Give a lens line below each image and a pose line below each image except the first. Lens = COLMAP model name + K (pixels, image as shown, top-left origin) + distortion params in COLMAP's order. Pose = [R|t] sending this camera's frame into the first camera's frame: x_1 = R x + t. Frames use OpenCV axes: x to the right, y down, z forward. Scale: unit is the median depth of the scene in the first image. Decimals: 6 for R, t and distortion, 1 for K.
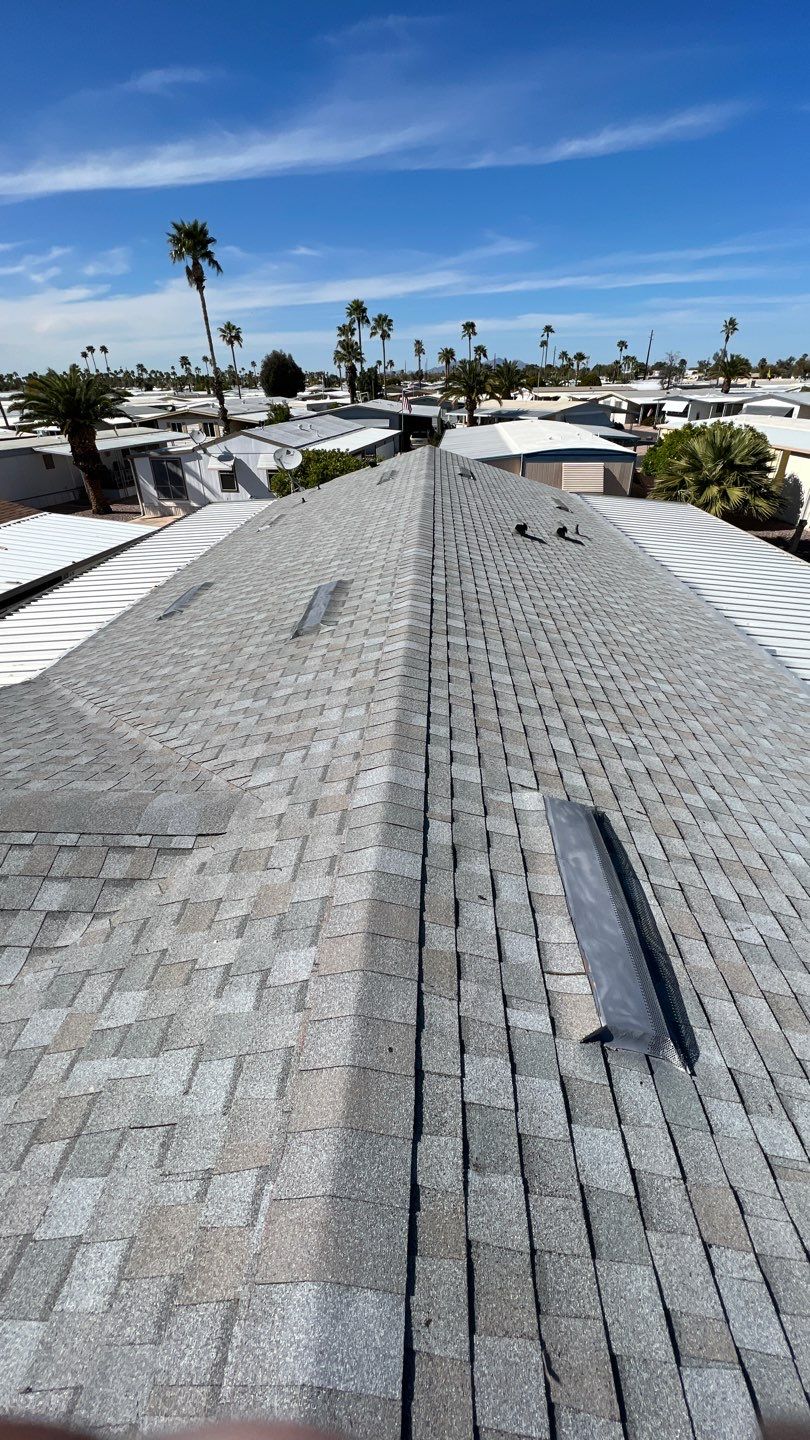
lens RADIAL K [[577.4, 0, 408.7], [0, 577.4, 716.5], [0, 0, 1]] dist [-0.000832, 0.000593]
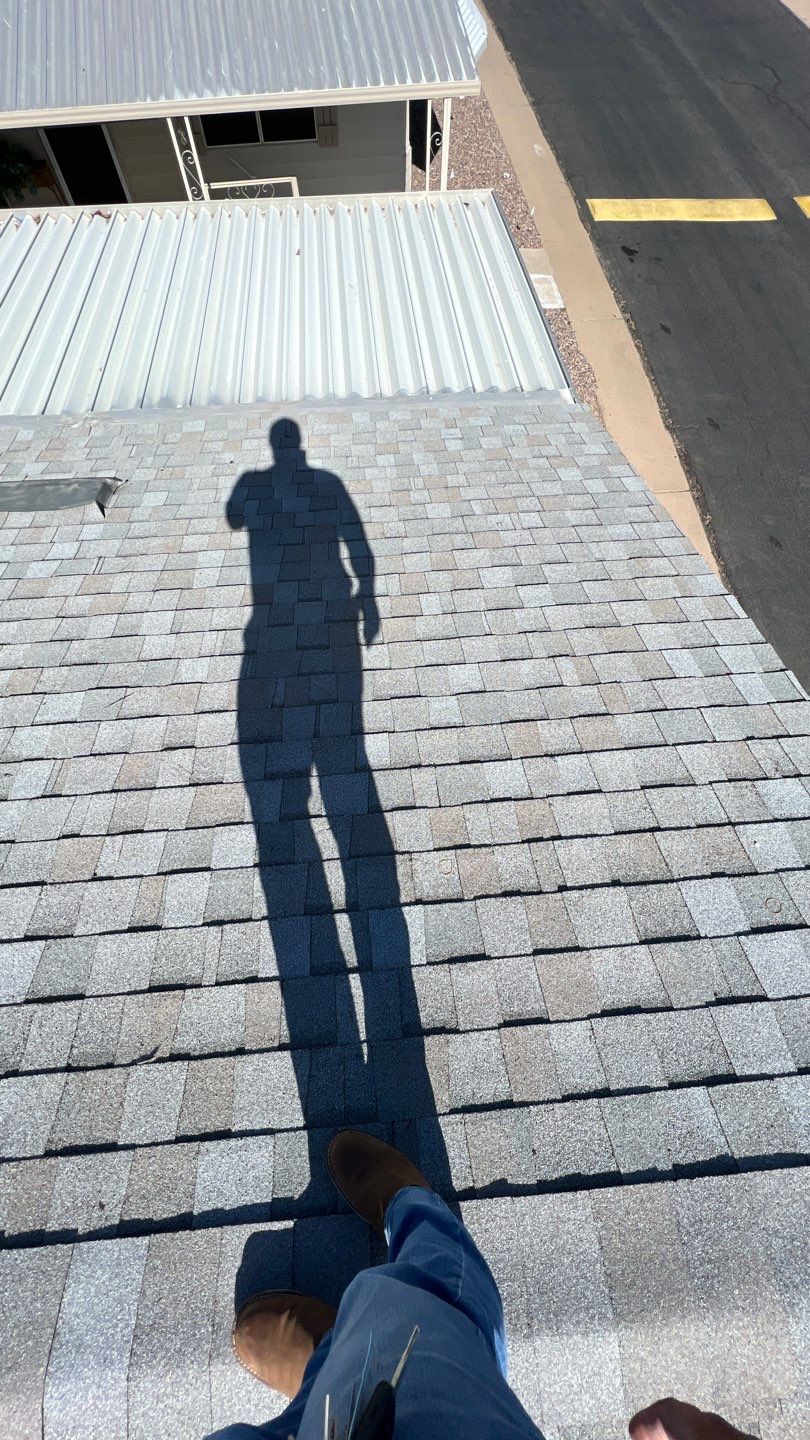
lens RADIAL K [[577.4, 0, 407.9], [0, 577.4, 720.9], [0, 0, 1]] dist [-0.000832, 0.000593]
pose [[-0.126352, -0.896927, 0.423741, 0.134966], [0.494366, 0.313405, 0.810790, 0.119756], [-0.860022, 0.311928, 0.403811, -0.044493]]
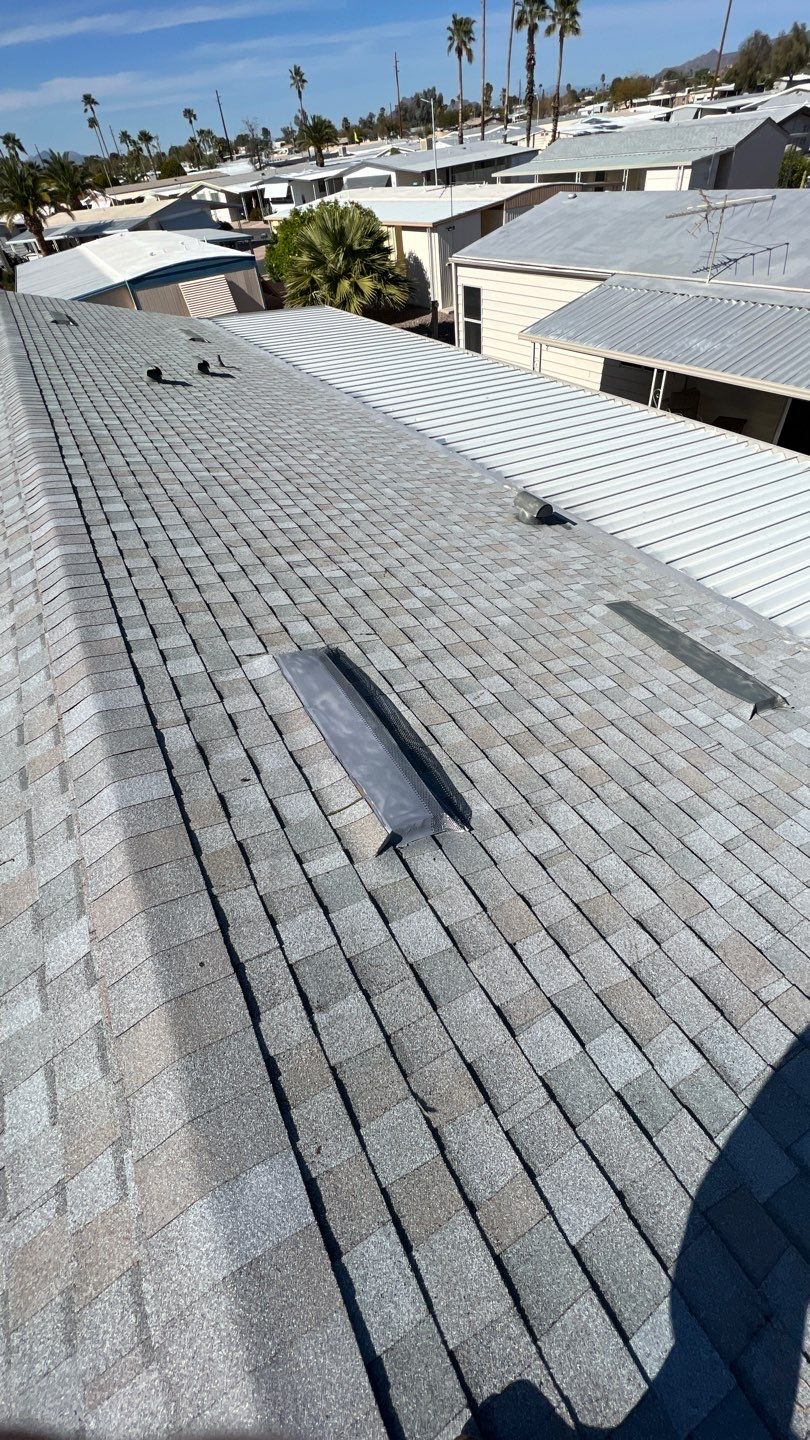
lens RADIAL K [[577.4, 0, 406.4], [0, 577.4, 716.1], [0, 0, 1]] dist [-0.000832, 0.000593]
pose [[0.847041, -0.426751, 0.316867, 0.082796], [0.342483, 0.894091, 0.288631, 0.027923], [-0.406481, -0.135961, 0.903487, 0.027890]]
